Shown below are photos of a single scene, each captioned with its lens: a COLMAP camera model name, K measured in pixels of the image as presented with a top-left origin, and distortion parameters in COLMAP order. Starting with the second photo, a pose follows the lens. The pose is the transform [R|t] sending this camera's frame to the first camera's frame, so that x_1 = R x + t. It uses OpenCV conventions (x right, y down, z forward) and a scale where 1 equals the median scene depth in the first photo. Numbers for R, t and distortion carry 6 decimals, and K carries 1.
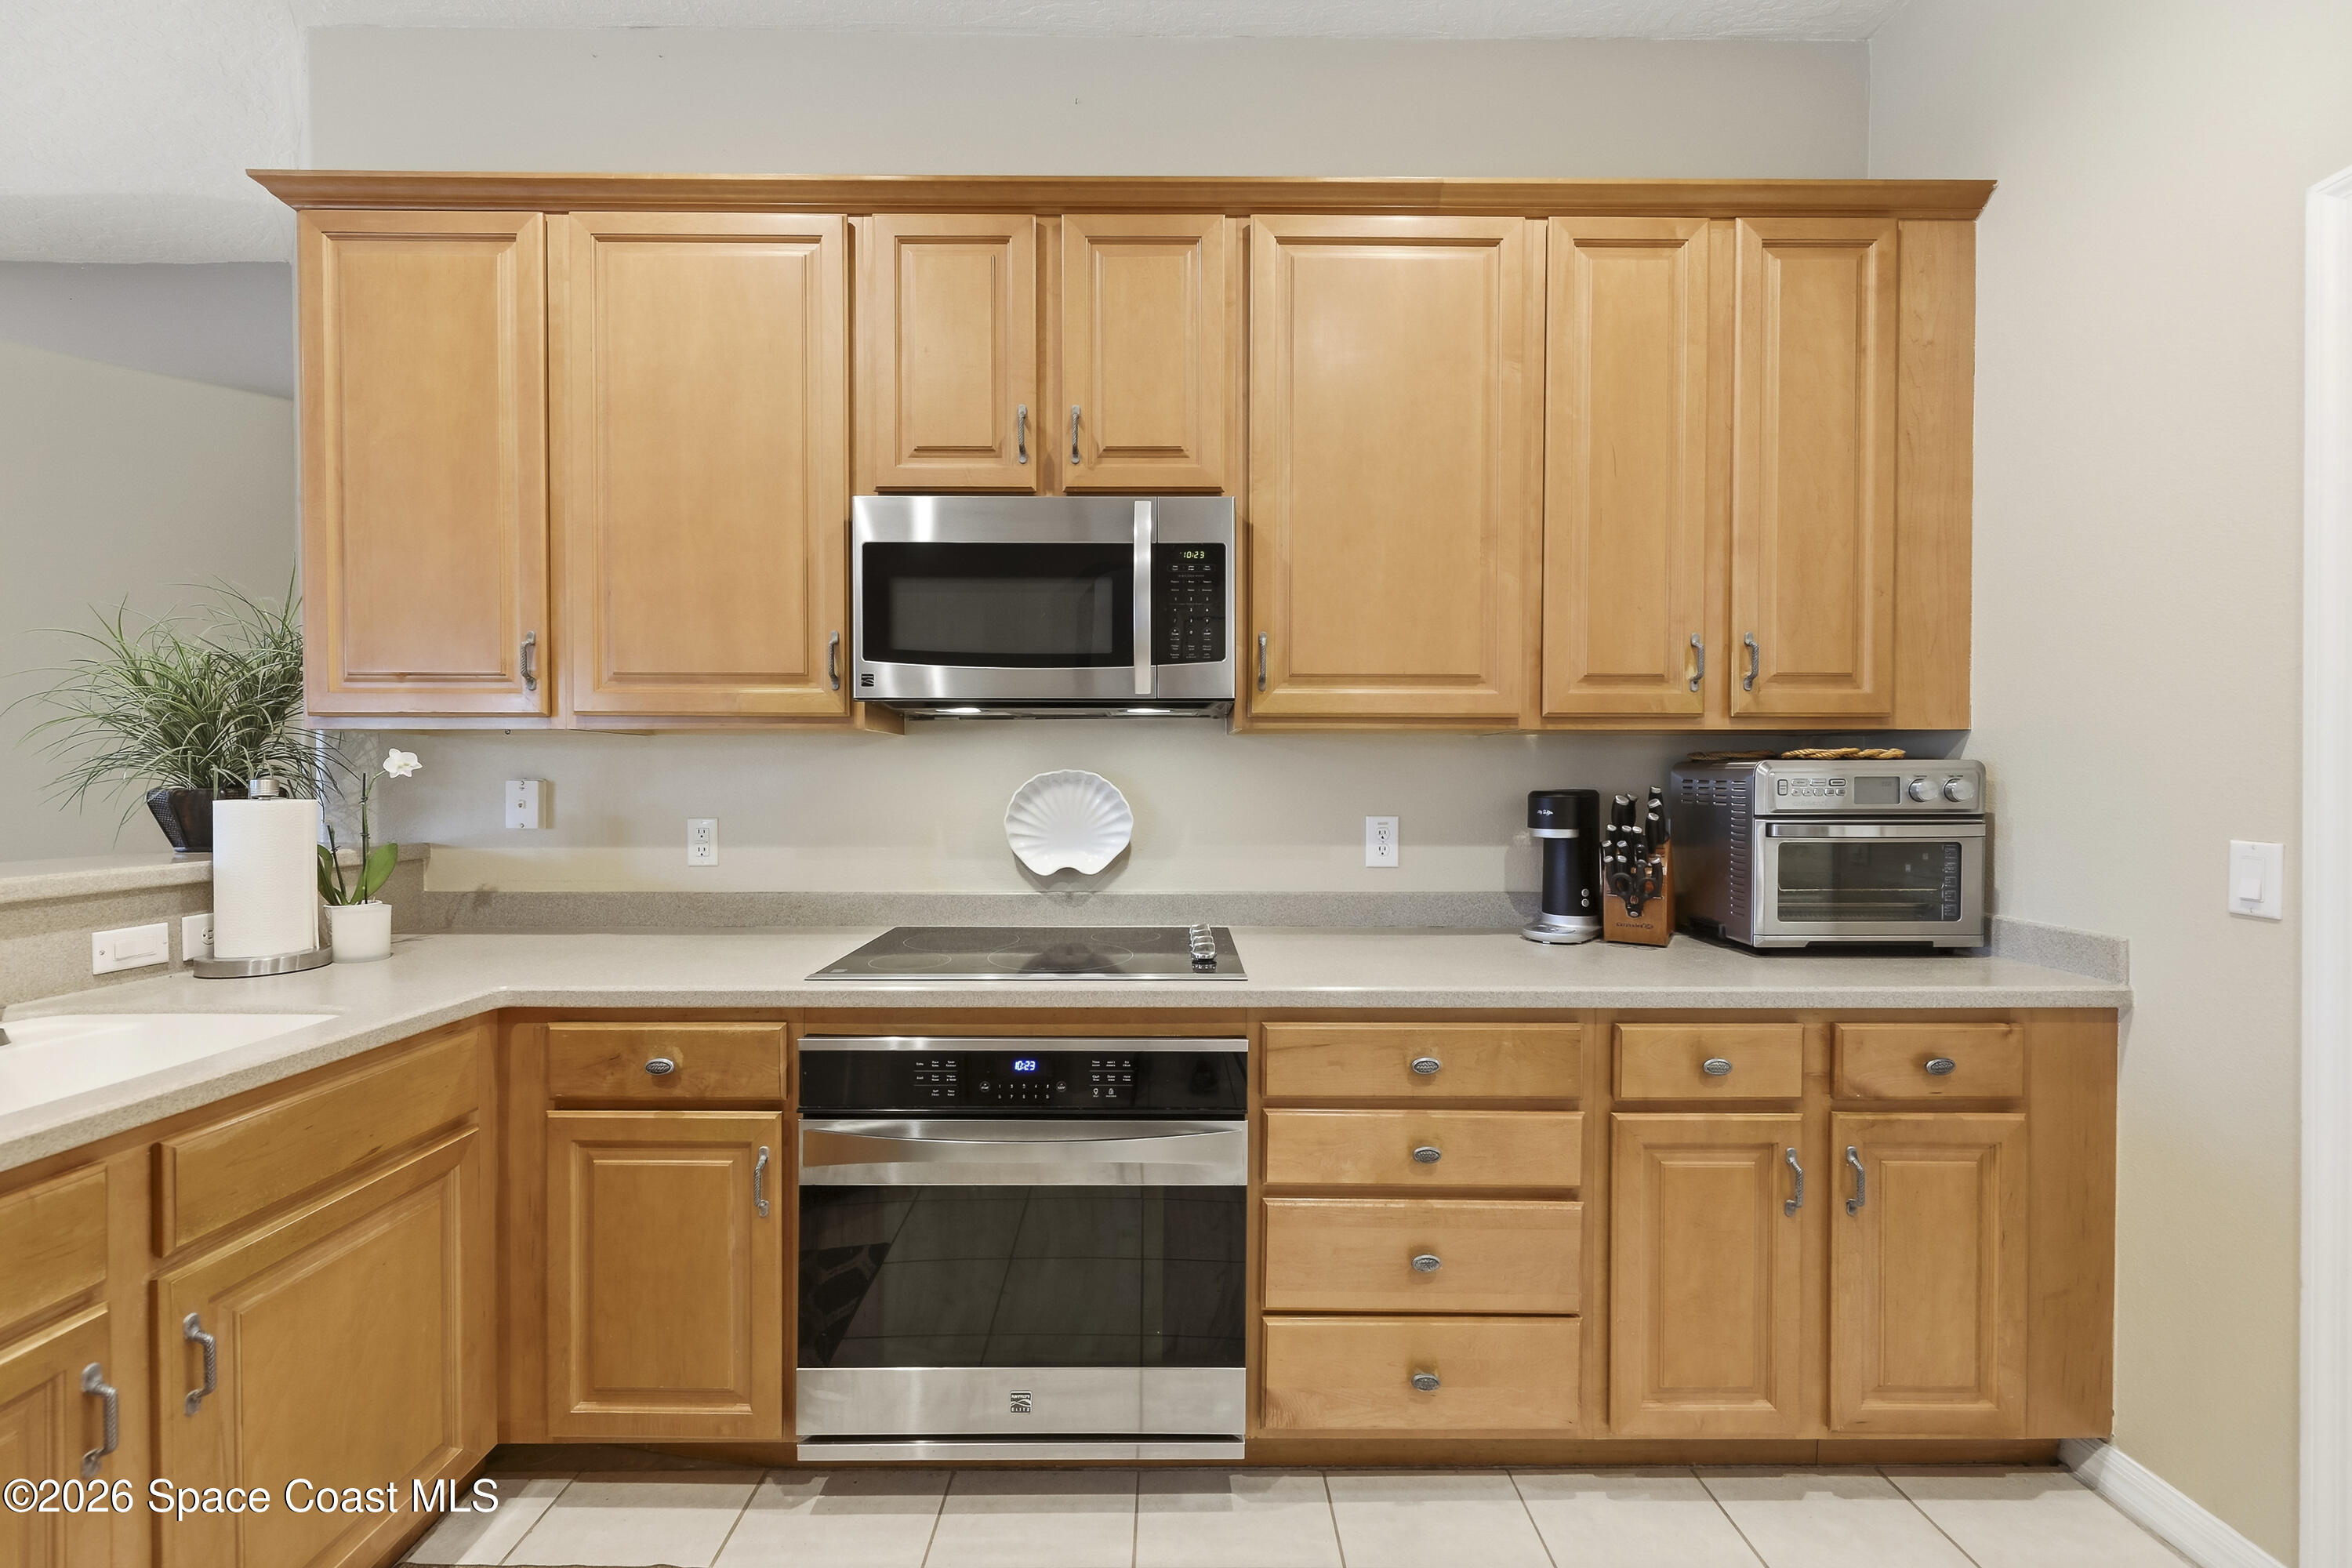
lens RADIAL K [[949.7, 0, 1166.0], [0, 949.7, 777.2], [0, 0, 1]] dist [0.001904, 0.000217]
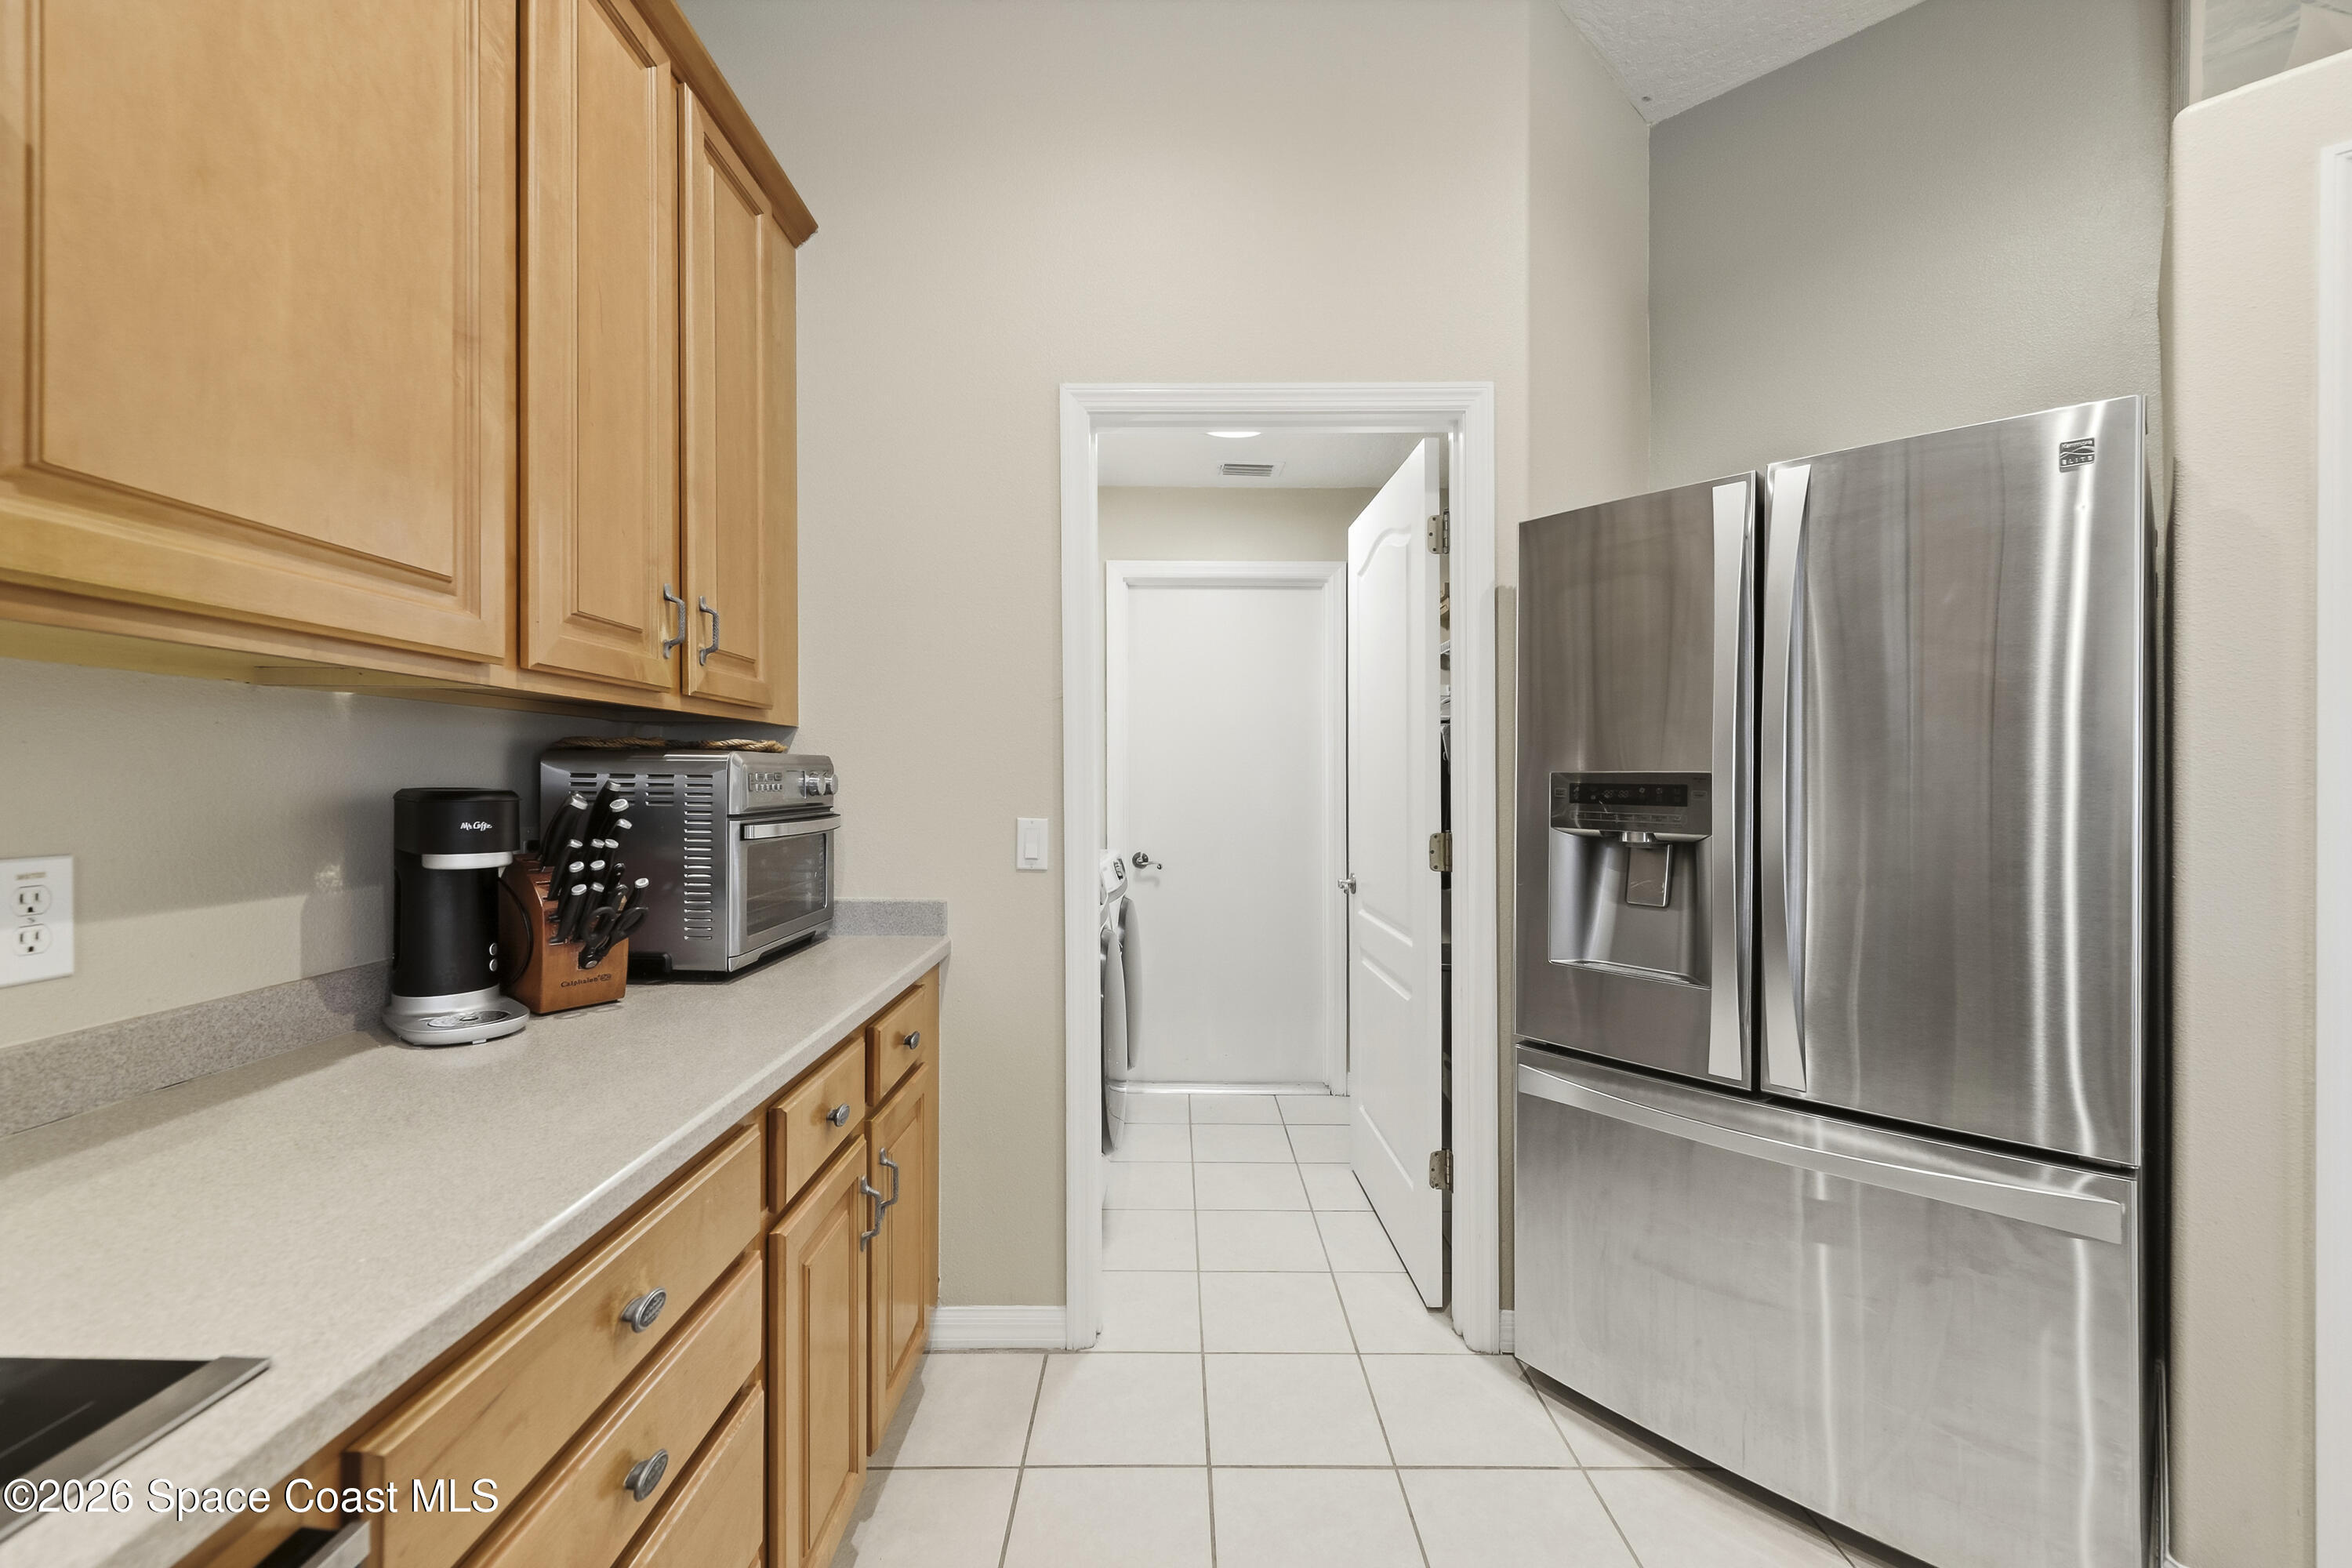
lens RADIAL K [[949.7, 0, 1166.0], [0, 949.7, 777.2], [0, 0, 1]] dist [0.001904, 0.000217]
pose [[0.001951, -0.001698, 0.999997, -0.211036], [-0.008261, 0.999964, 0.001714, 0.001342], [-0.999964, -0.008264, 0.001937, 0.584710]]
